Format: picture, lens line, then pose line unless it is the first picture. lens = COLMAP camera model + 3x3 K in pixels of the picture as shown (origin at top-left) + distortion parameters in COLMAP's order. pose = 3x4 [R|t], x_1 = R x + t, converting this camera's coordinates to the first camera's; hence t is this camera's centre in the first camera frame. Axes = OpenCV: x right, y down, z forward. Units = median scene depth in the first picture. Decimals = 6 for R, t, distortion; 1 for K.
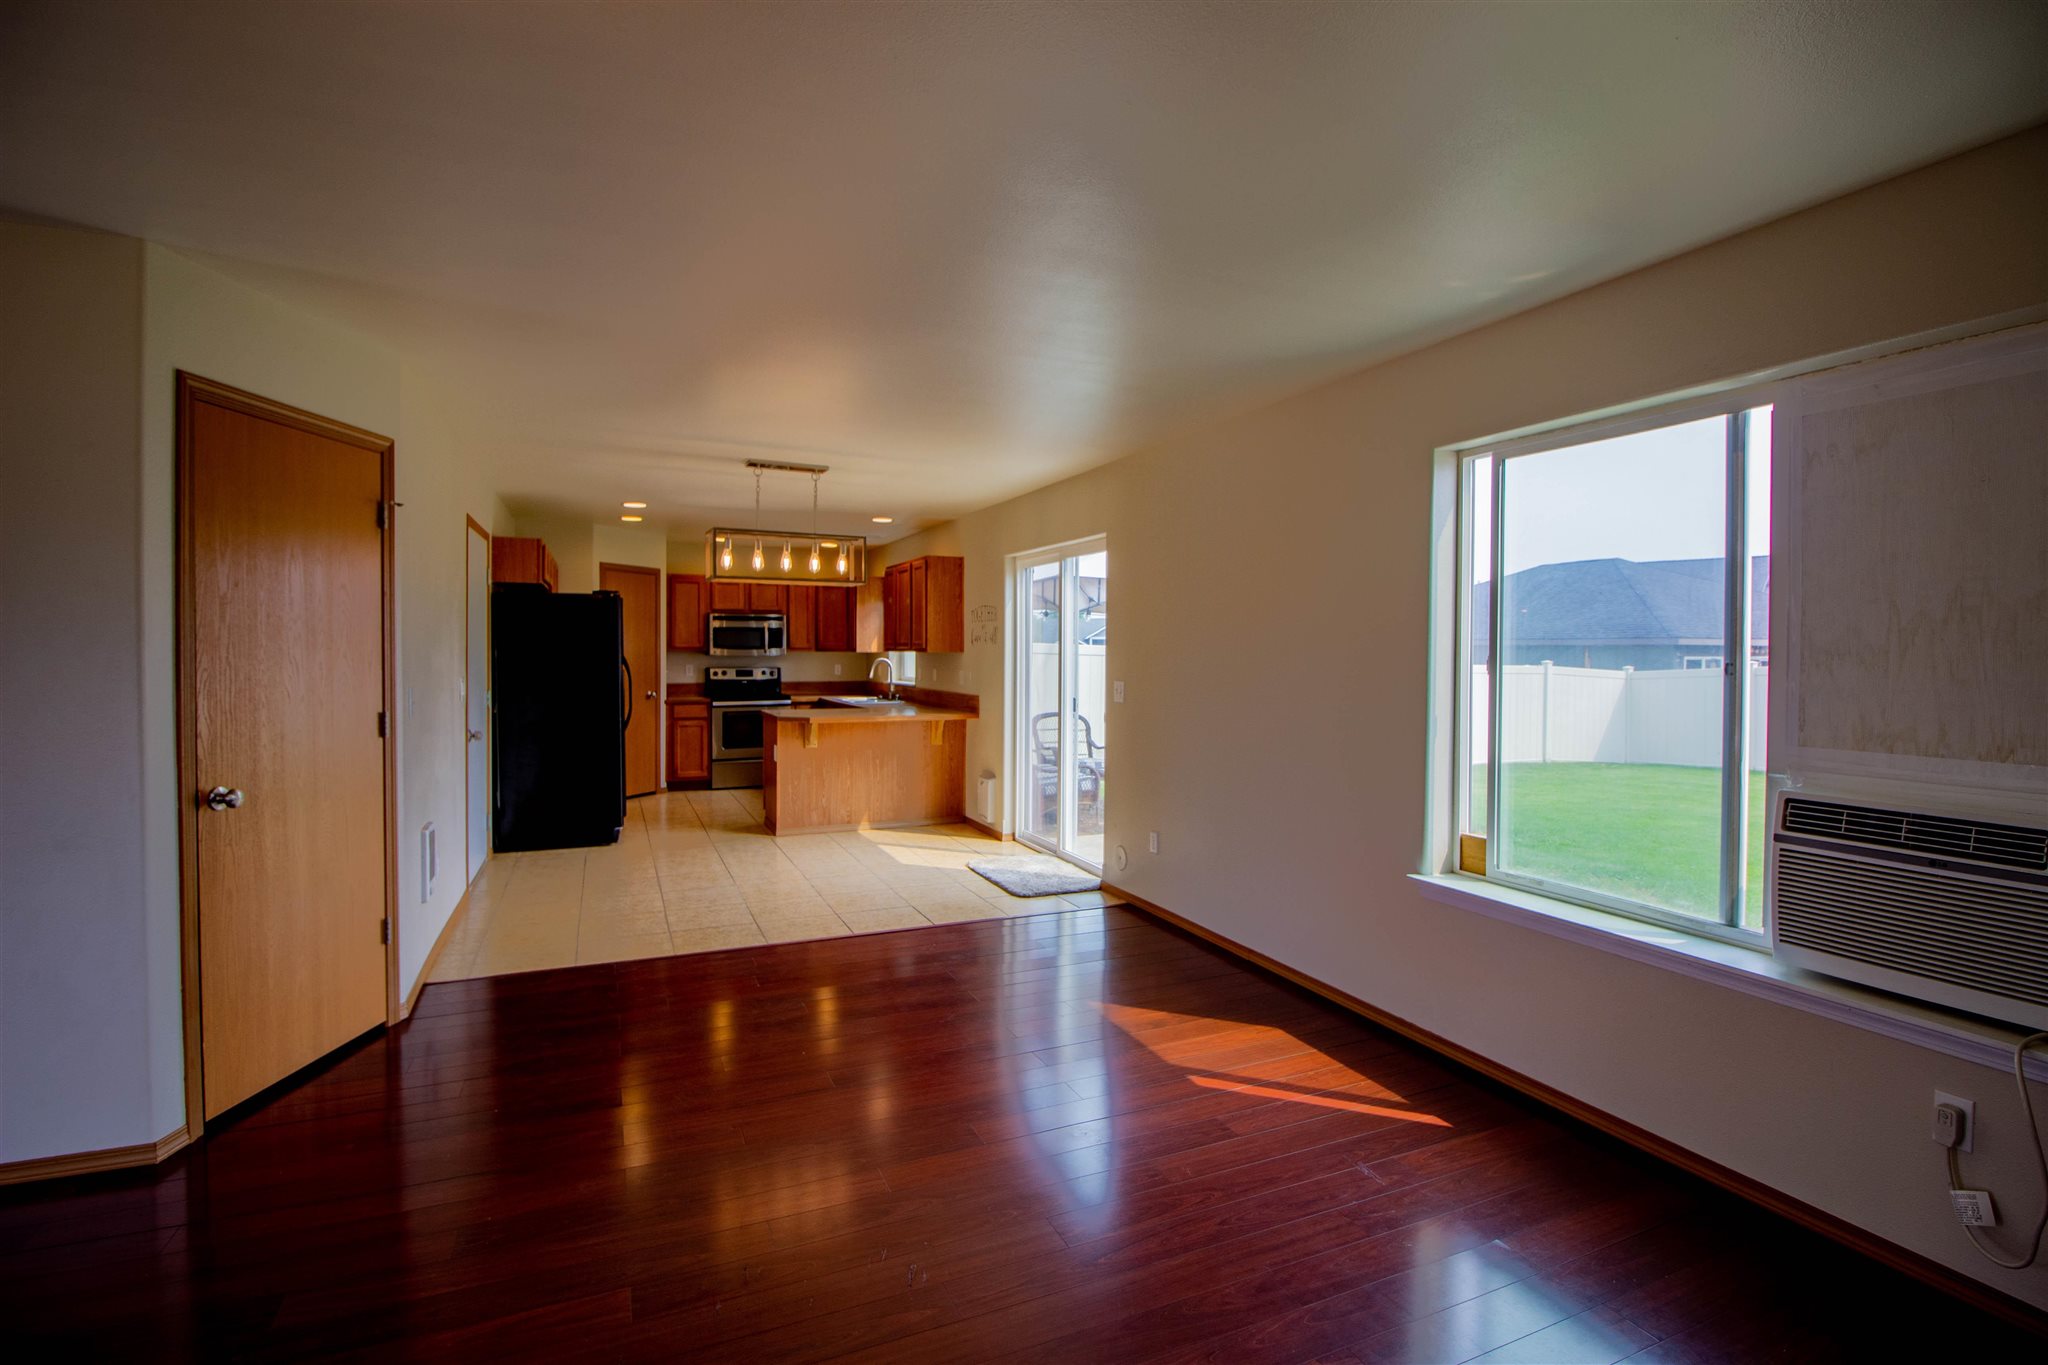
lens RADIAL K [[957.6, 0, 1028.6], [0, 957.6, 668.4], [0, 0, 1]] dist [-0.004613, -0.005532]
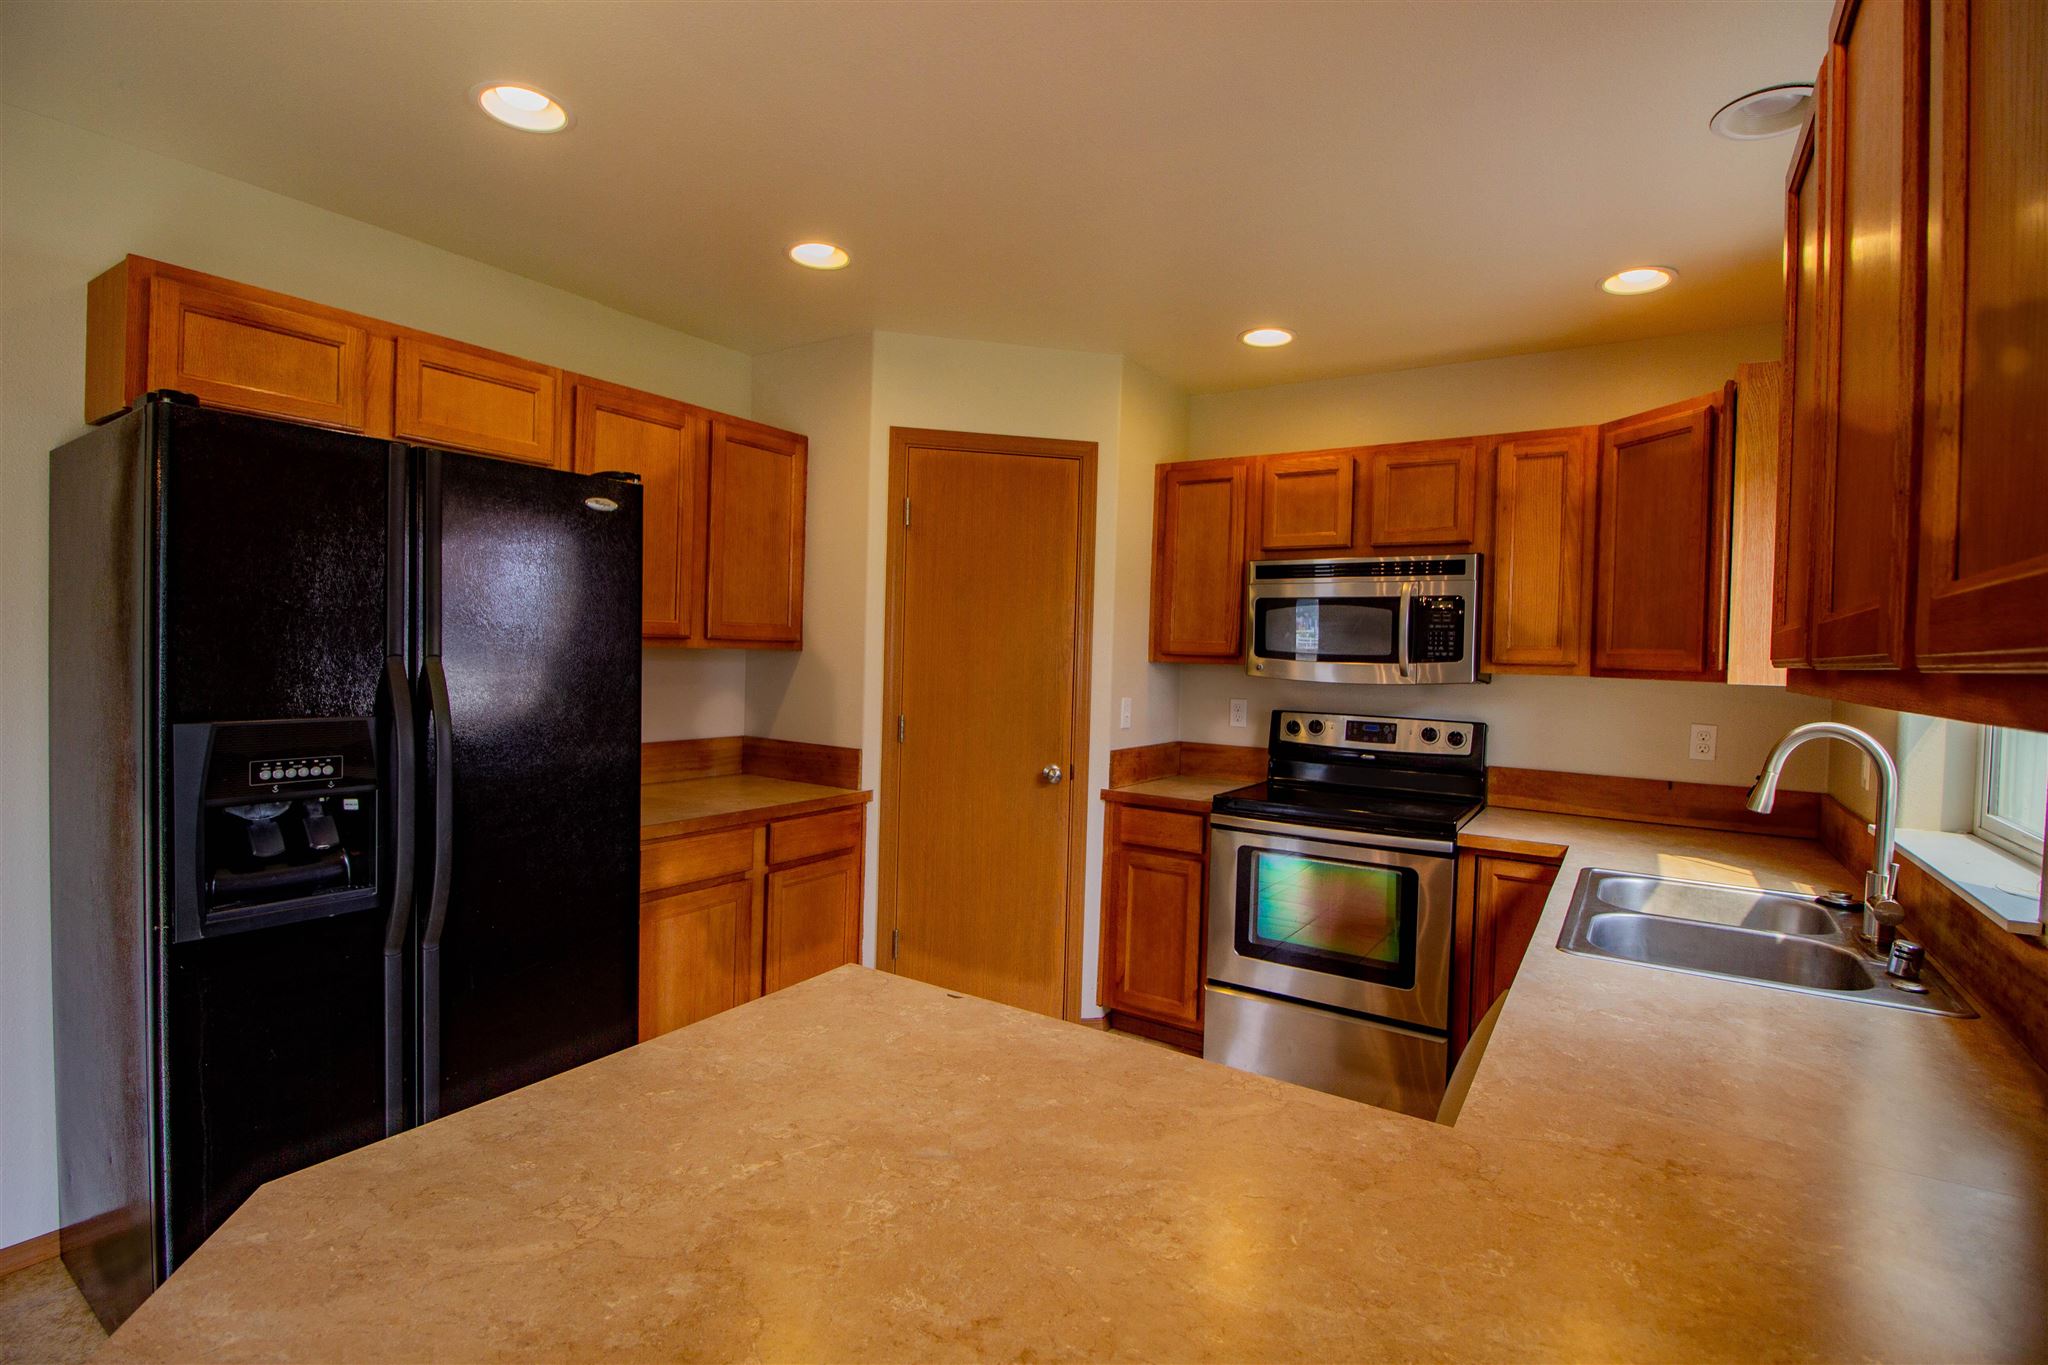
lens RADIAL K [[957.6, 0, 1026.4], [0, 957.6, 669.9], [0, 0, 1]] dist [-0.004613, -0.005532]
pose [[0.548702, 0.029526, -0.835496, -0.099828], [-0.041993, 0.999088, 0.007729, -0.020066], [0.834963, 0.030844, 0.549441, 0.939933]]
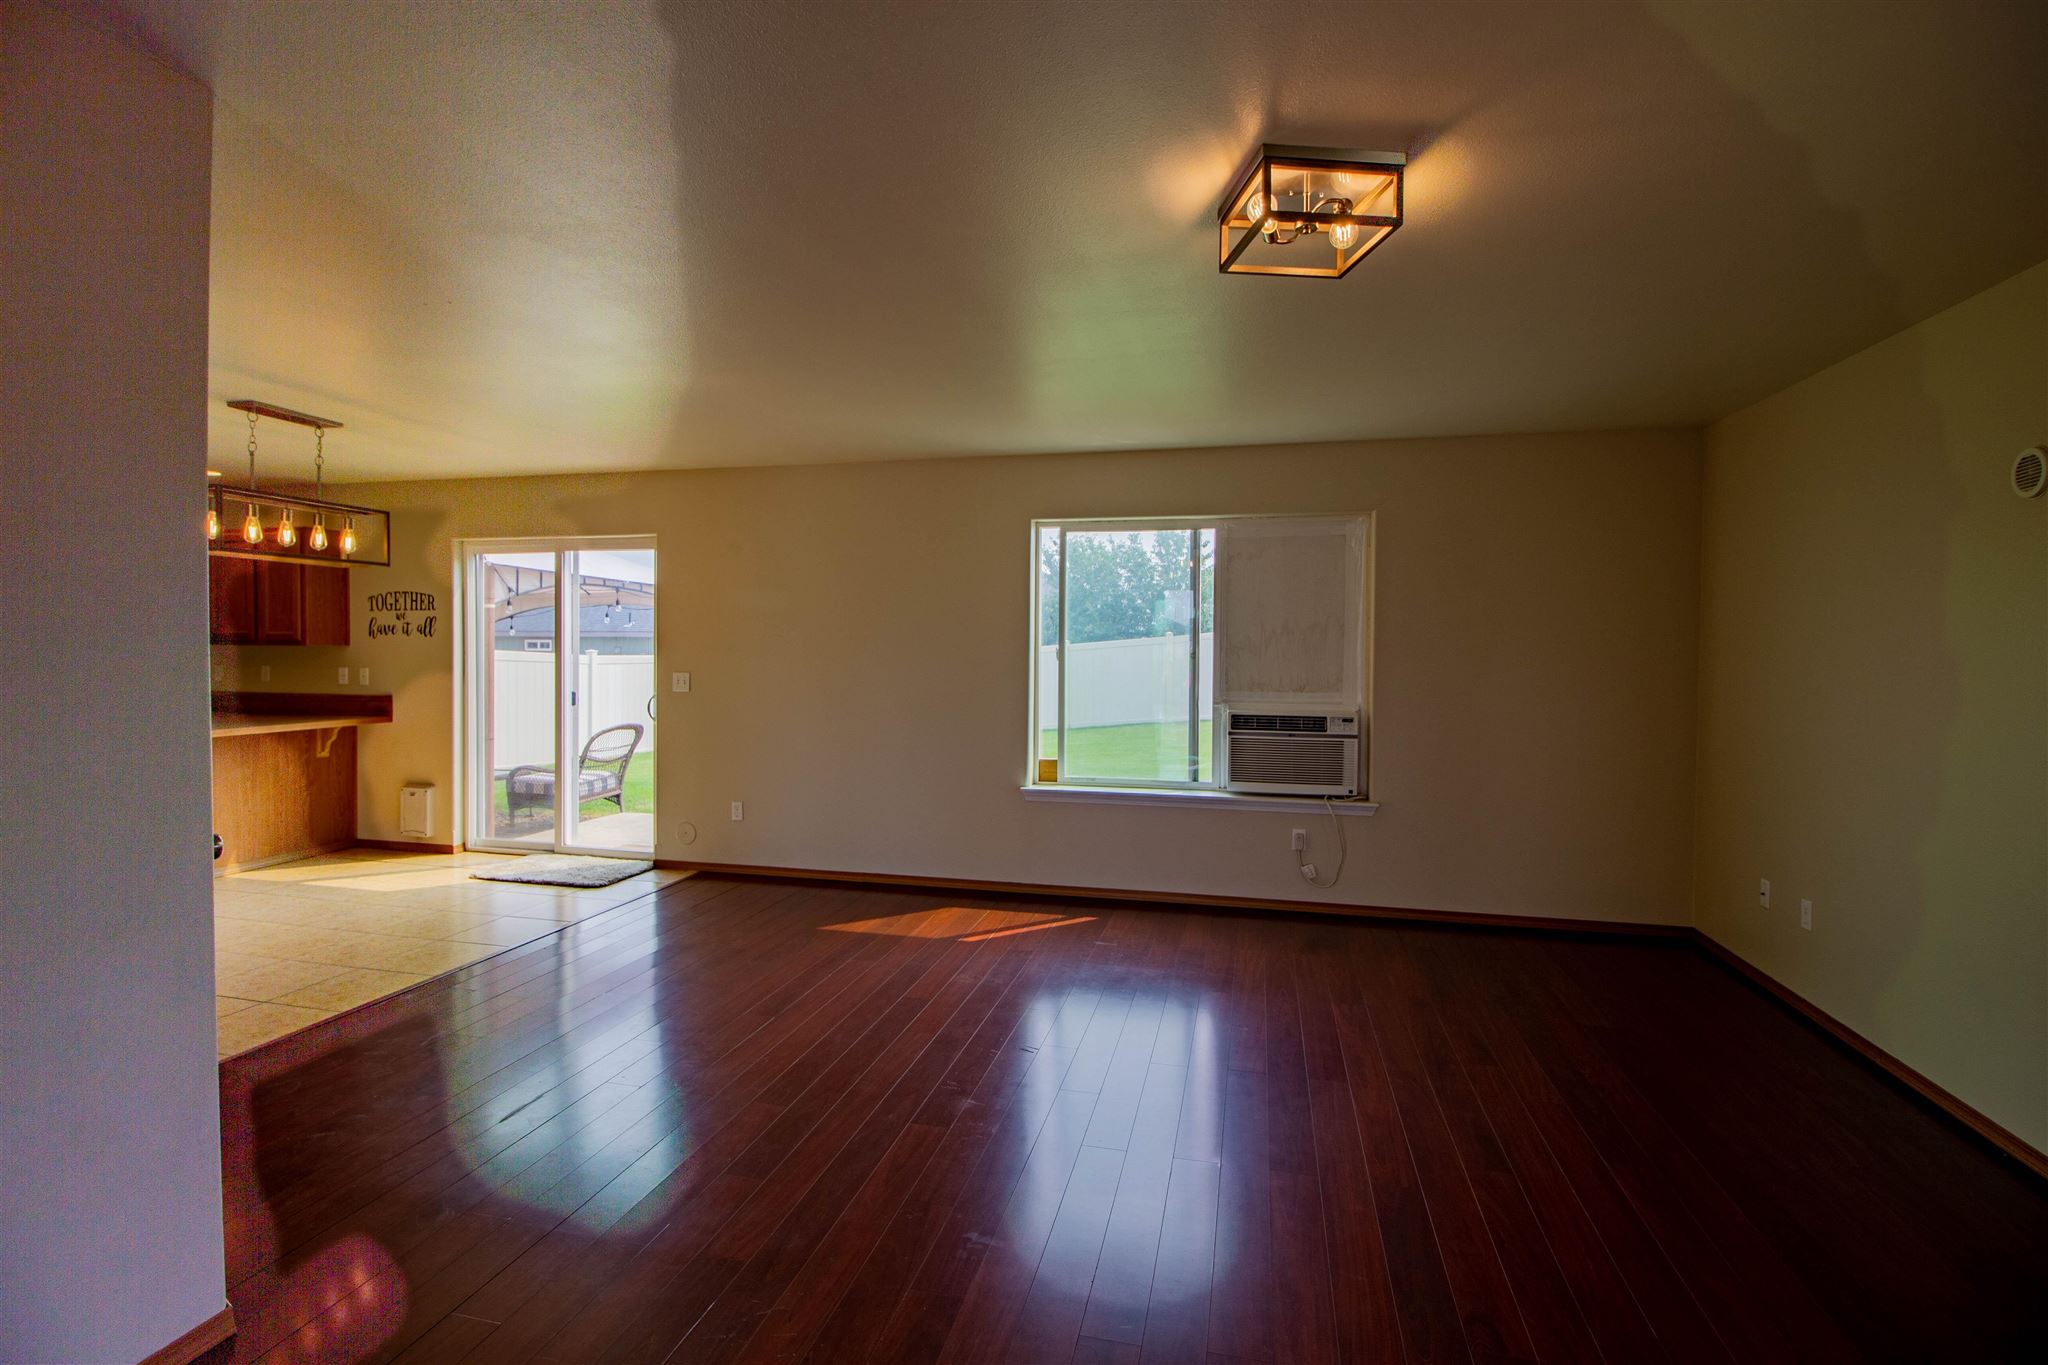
lens RADIAL K [[957.6, 0, 1028.1], [0, 957.6, 666.7], [0, 0, 1]] dist [-0.004613, -0.005532]
pose [[0.606405, -0.017256, 0.794969, -0.385463], [0.011607, 0.999850, 0.012850, -0.002015], [-0.795072, 0.001435, 0.606514, 0.015195]]
